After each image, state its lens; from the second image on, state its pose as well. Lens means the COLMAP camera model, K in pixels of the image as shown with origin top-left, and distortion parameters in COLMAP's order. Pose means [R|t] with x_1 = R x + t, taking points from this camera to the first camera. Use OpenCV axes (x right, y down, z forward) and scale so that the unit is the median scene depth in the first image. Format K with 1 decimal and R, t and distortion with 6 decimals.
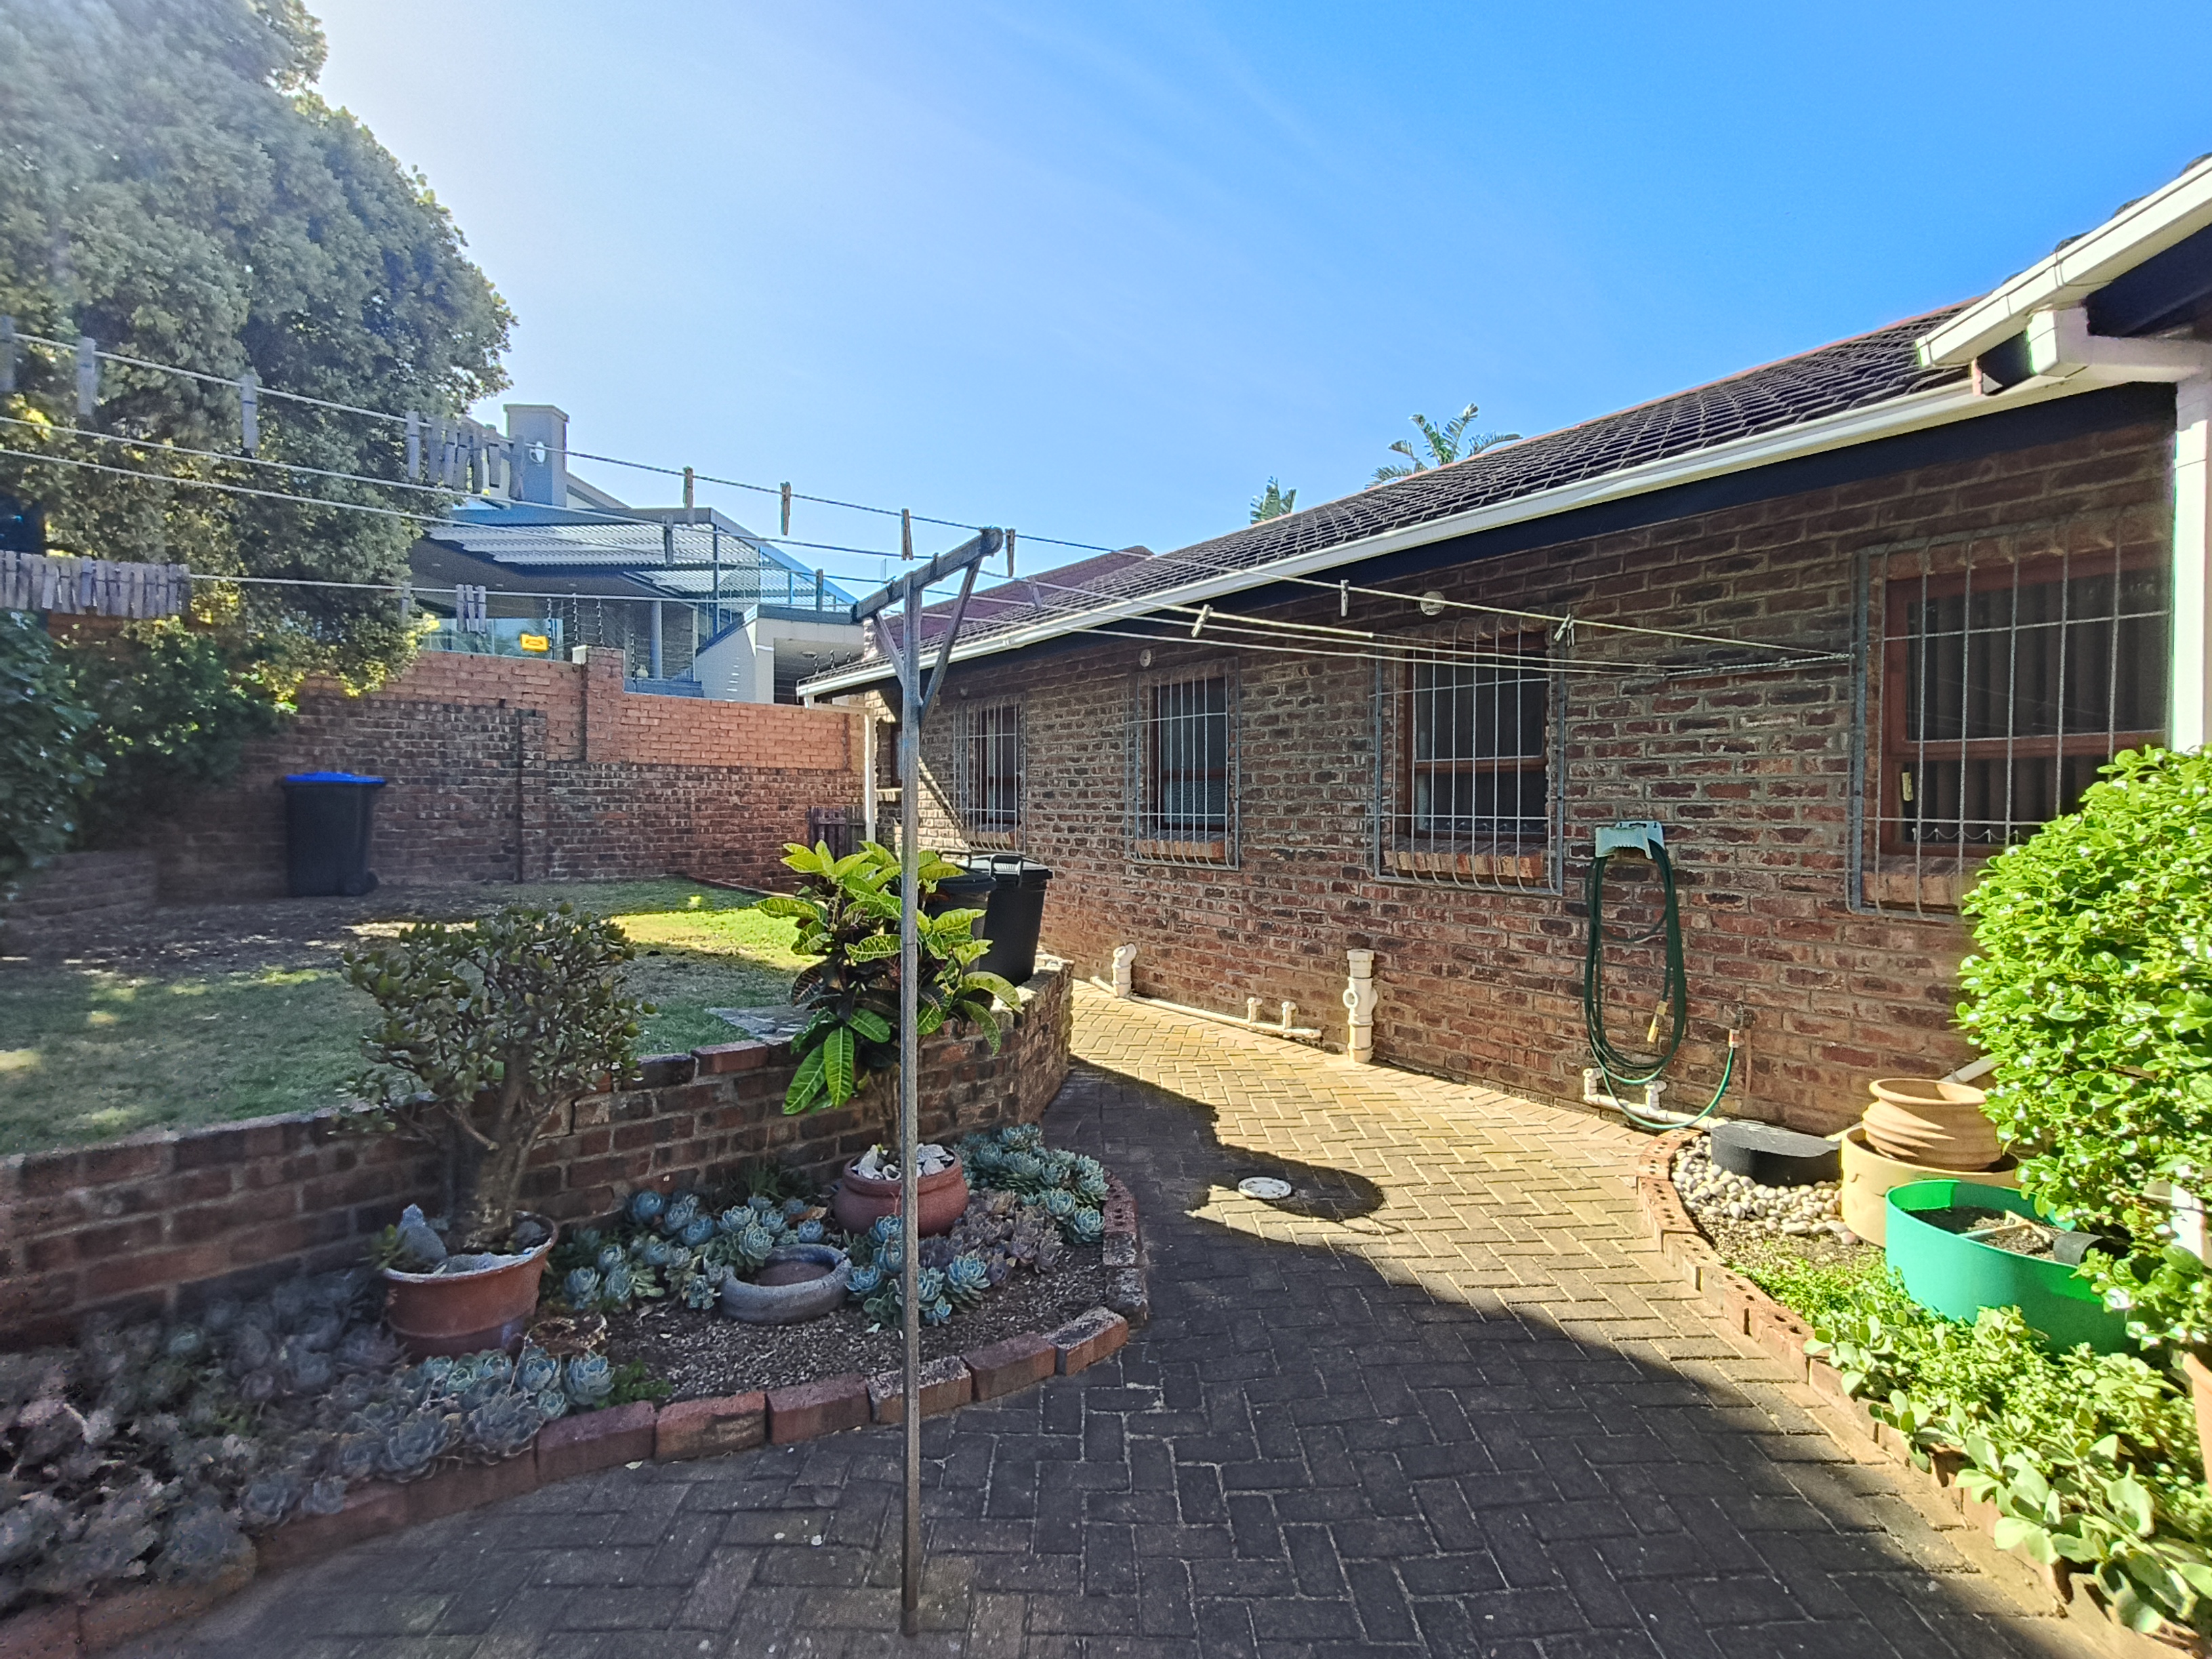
lens RADIAL K [[1098.4, 0, 1108.9], [0, 1098.4, 827.5], [0, 0, 1]] dist [-0.019096, 0.022069]
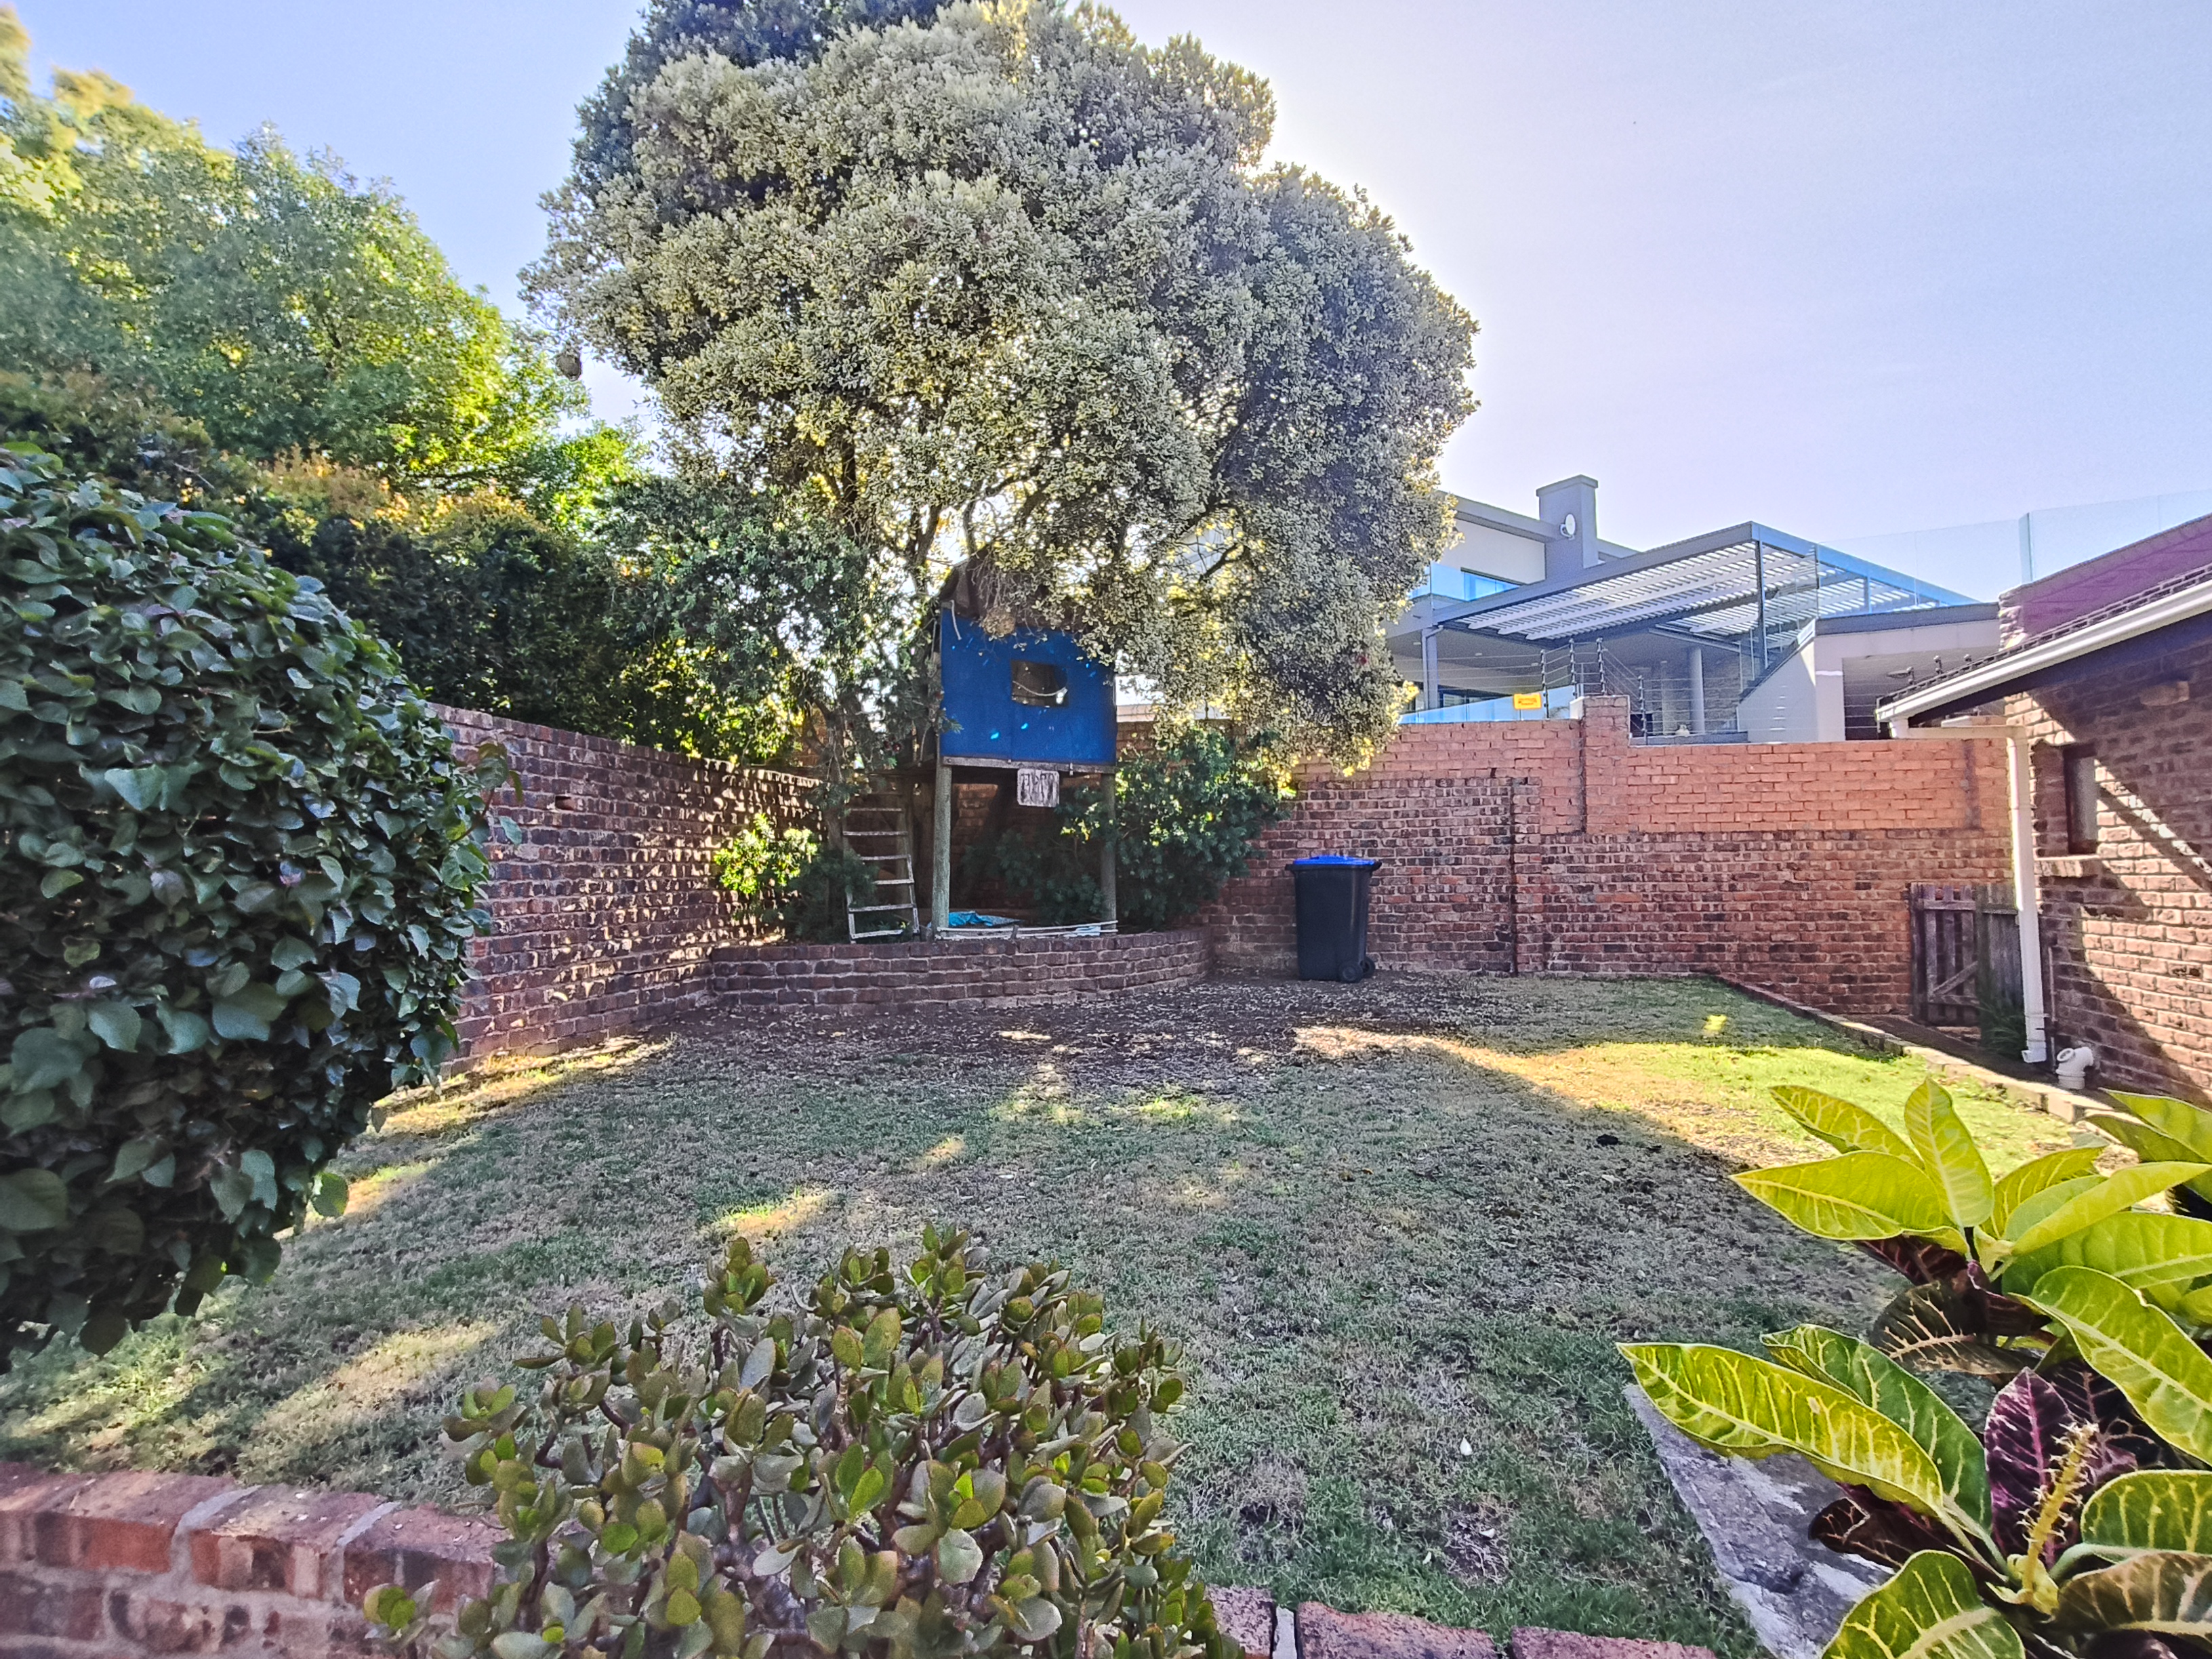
lens RADIAL K [[1098.4, 0, 1108.9], [0, 1098.4, 827.5], [0, 0, 1]] dist [-0.019096, 0.022069]
pose [[0.622356, -0.048974, -0.781200, -0.051844], [-0.002419, 0.997916, -0.064488, -0.009937], [0.782730, 0.042025, 0.620941, 0.200384]]
